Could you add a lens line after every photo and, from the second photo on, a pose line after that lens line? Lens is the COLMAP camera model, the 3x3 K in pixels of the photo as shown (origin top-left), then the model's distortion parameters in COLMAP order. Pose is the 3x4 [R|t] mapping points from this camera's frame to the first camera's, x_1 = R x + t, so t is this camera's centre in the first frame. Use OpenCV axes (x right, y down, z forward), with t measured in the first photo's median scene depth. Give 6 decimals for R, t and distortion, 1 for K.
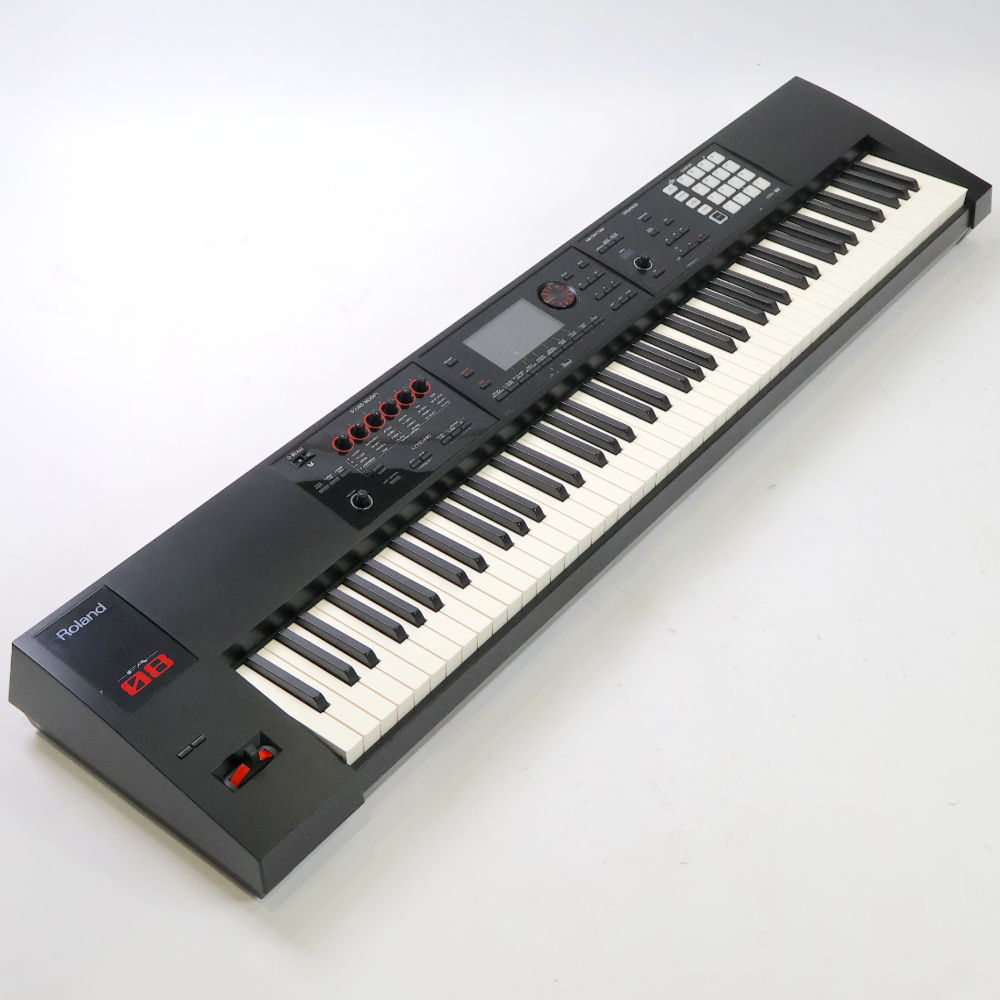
lens RADIAL K [[1893.1, 0, 502.6], [0, 1893.1, 501.4], [0, 0, 1]] dist [0.029582, 0.000000]
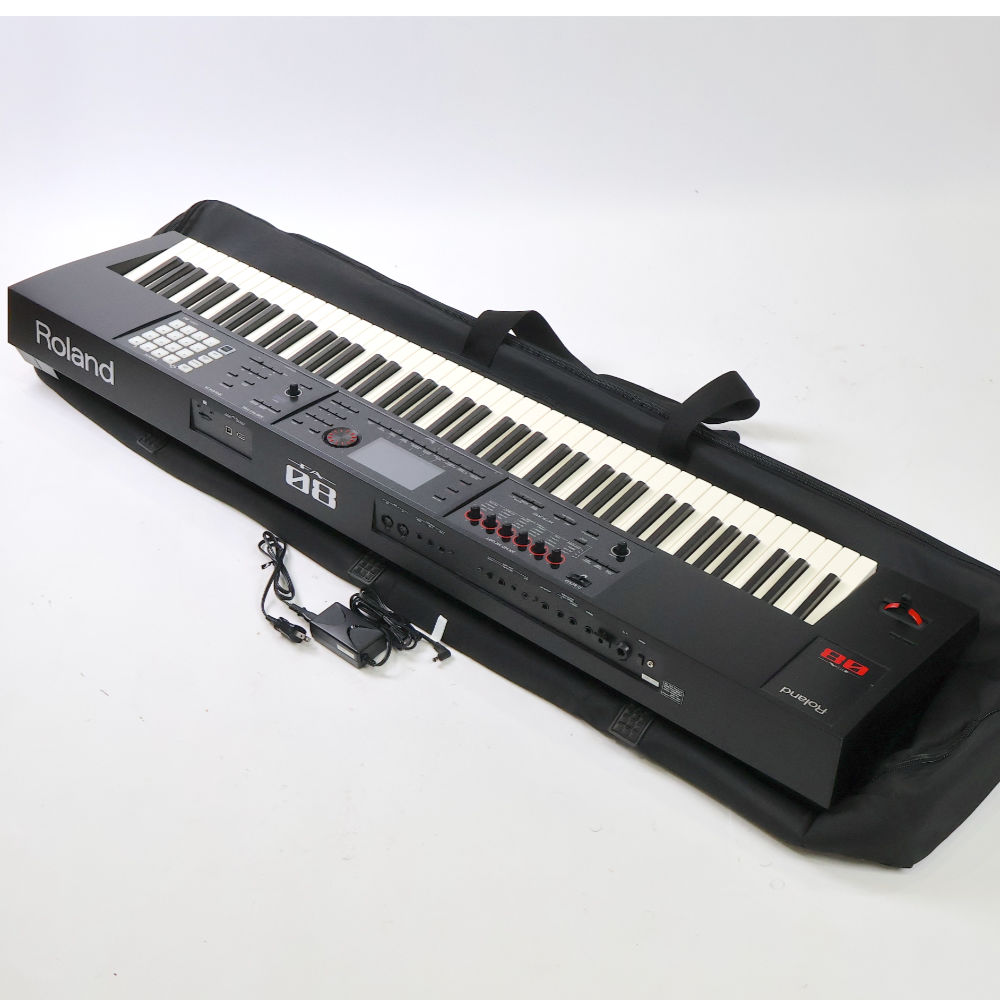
lens RADIAL K [[1485.7, 0, 502.7], [0, 1485.7, 500.0], [0, 0, 1]] dist [0.054315, 0.000000]
pose [[0.020286, -0.682800, 0.730324, -0.647252], [0.635879, 0.572504, 0.517587, -0.484697], [-0.771522, 0.453898, 0.445792, 0.515726]]
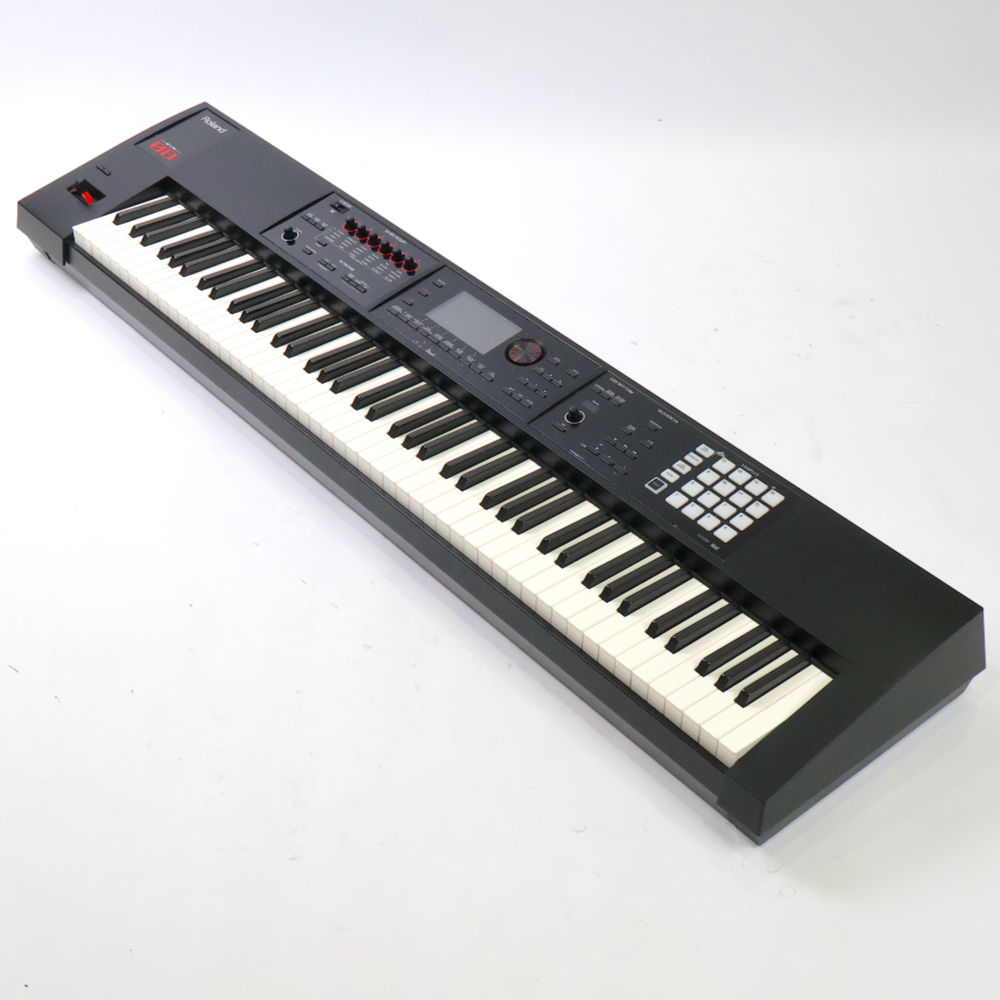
lens RADIAL K [[1483.0, 0, 500.2], [0, 1483.0, 499.2], [0, 0, 1]] dist [0.054022, 0.000000]
pose [[-0.200215, 0.668378, -0.716369, 0.669695], [-0.612778, 0.485088, 0.623854, -0.567242], [0.764472, 0.563880, 0.312446, 0.751083]]
